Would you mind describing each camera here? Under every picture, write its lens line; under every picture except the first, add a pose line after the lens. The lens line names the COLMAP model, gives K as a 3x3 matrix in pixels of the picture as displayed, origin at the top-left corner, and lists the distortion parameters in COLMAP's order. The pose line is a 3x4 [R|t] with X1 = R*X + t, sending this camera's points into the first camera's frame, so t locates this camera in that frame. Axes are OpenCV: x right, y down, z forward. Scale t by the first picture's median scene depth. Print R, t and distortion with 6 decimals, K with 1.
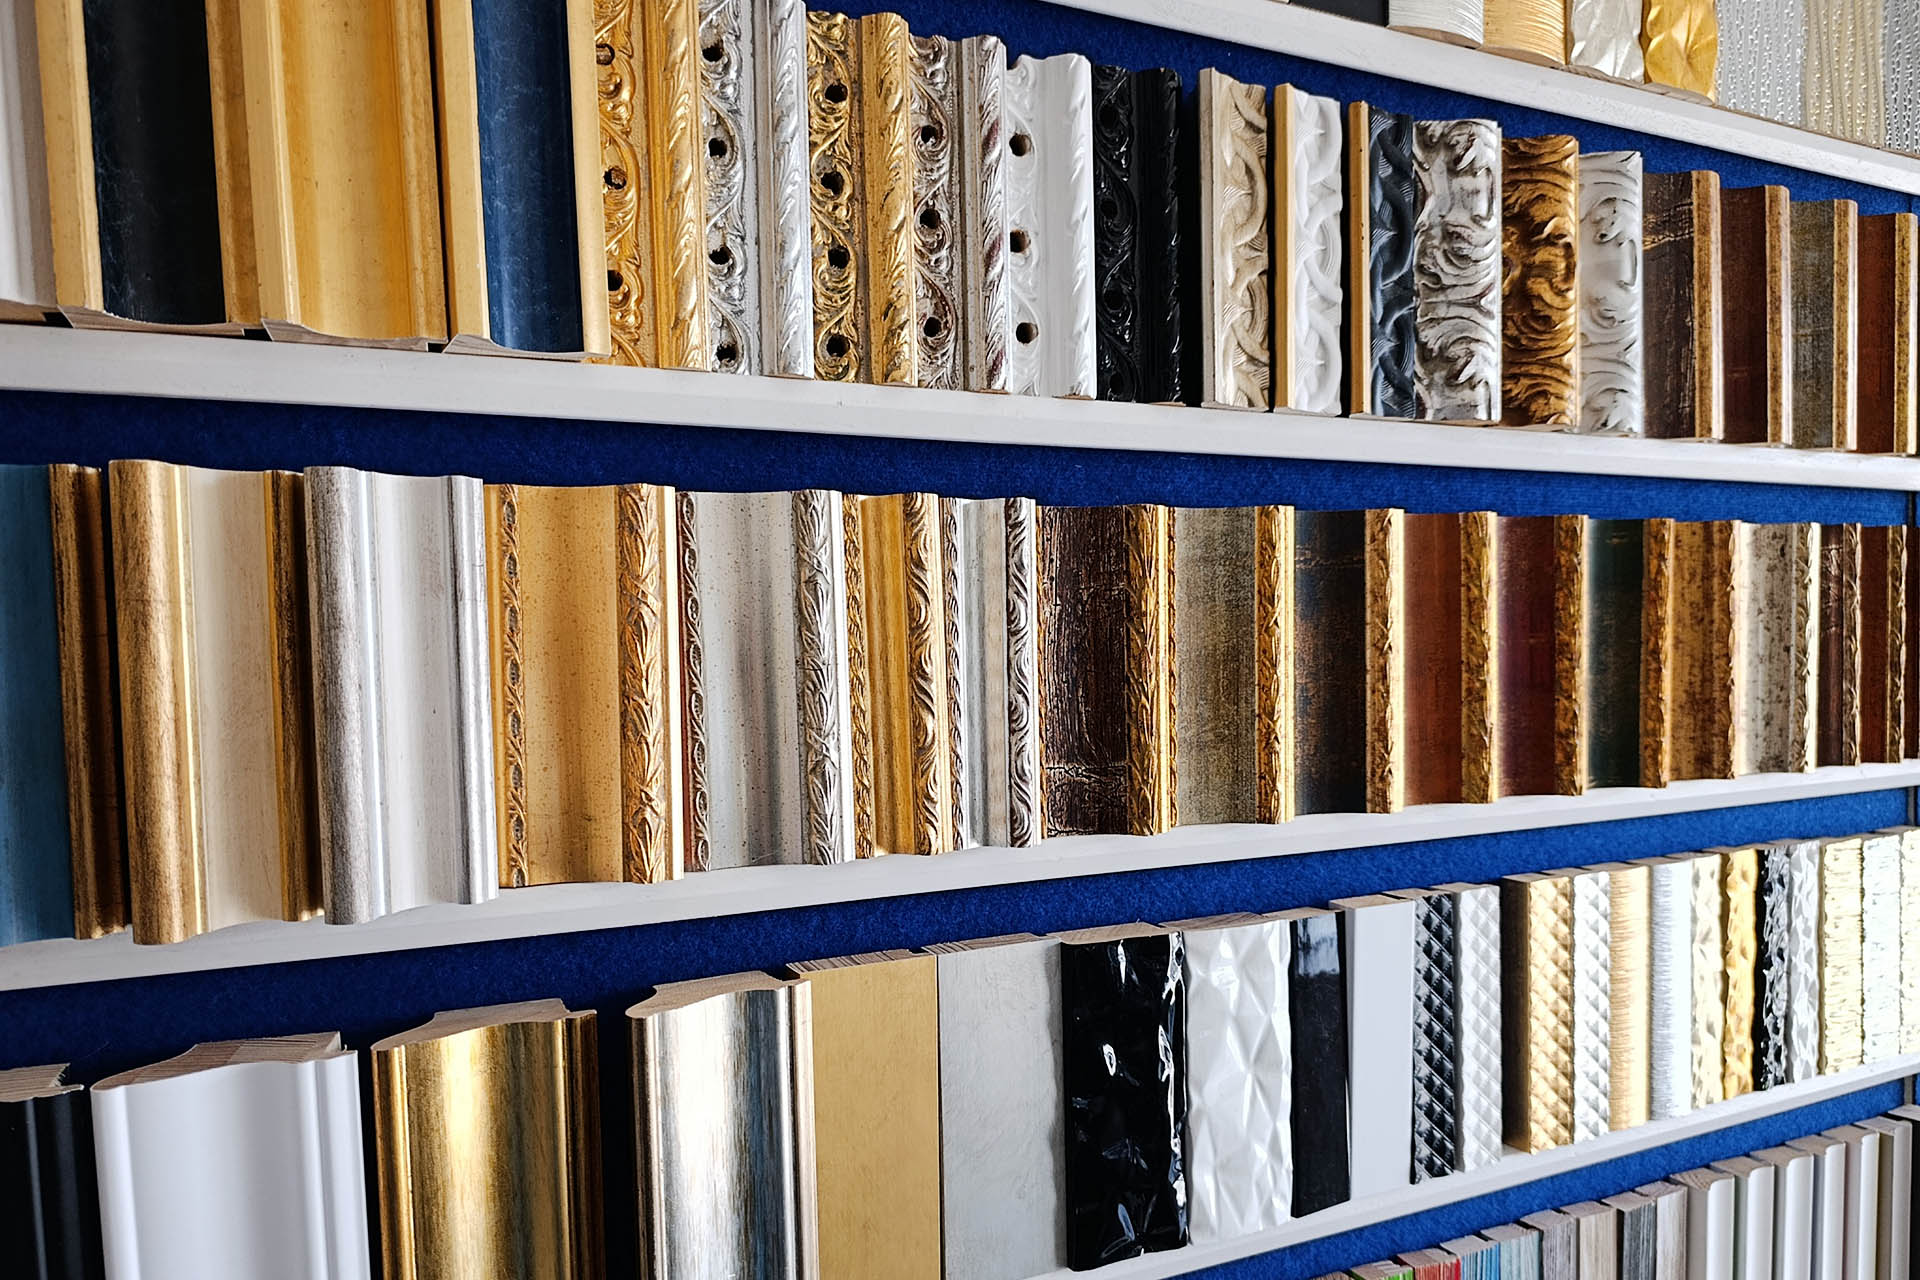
lens RADIAL K [[1281.8, 0, 960.0], [0, 1281.8, 640.0], [0, 0, 1]] dist [0.011011, 0.000451]
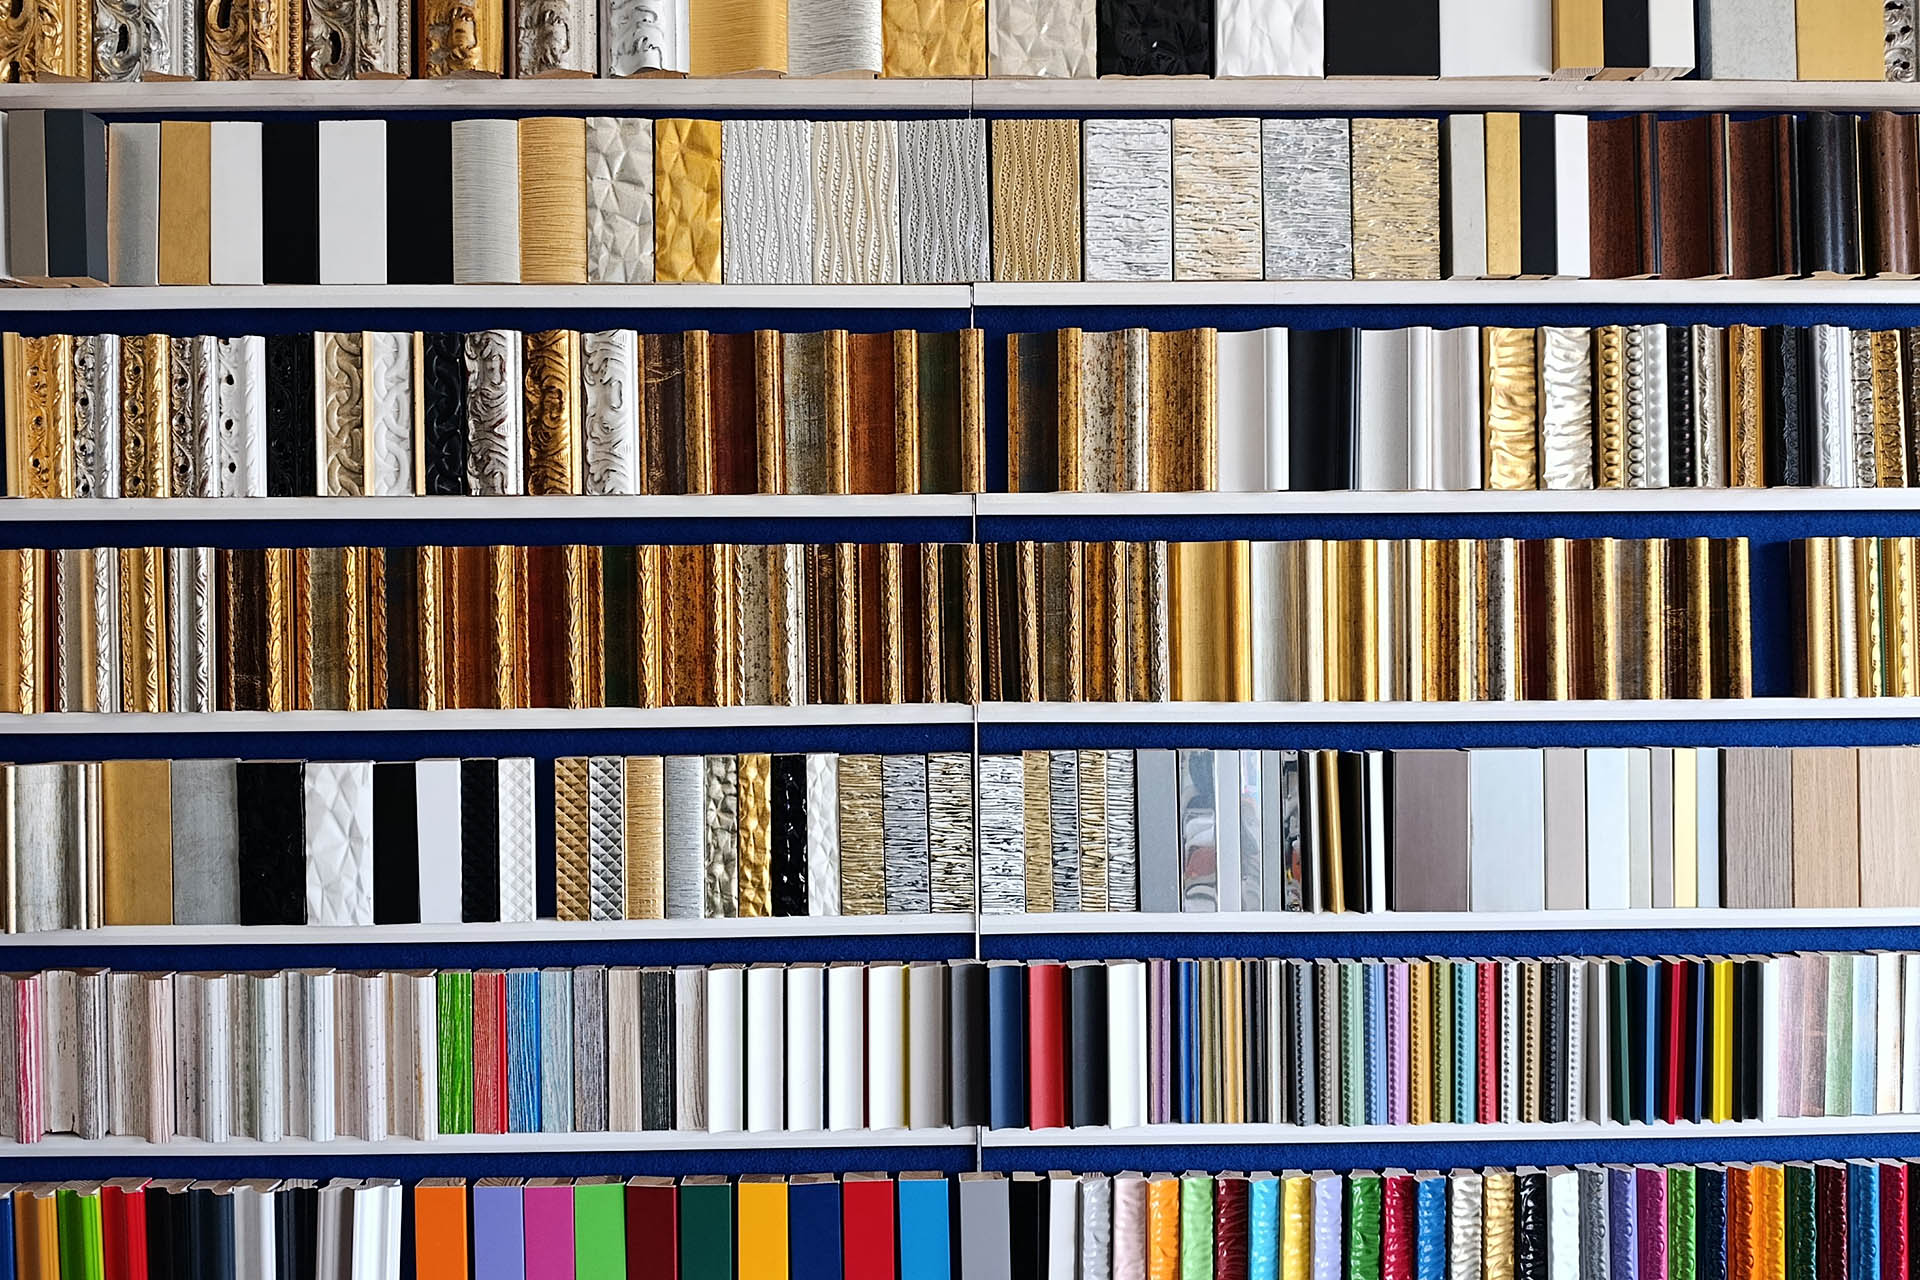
lens RADIAL K [[1281.8, 0, 960.0], [0, 1281.8, 640.0], [0, 0, 1]] dist [0.011011, 0.000451]
pose [[0.910228, -0.004147, -0.414086, 1.686759], [-0.011296, 0.999329, -0.034839, 0.084178], [0.413953, 0.036389, 0.909571, -0.341057]]
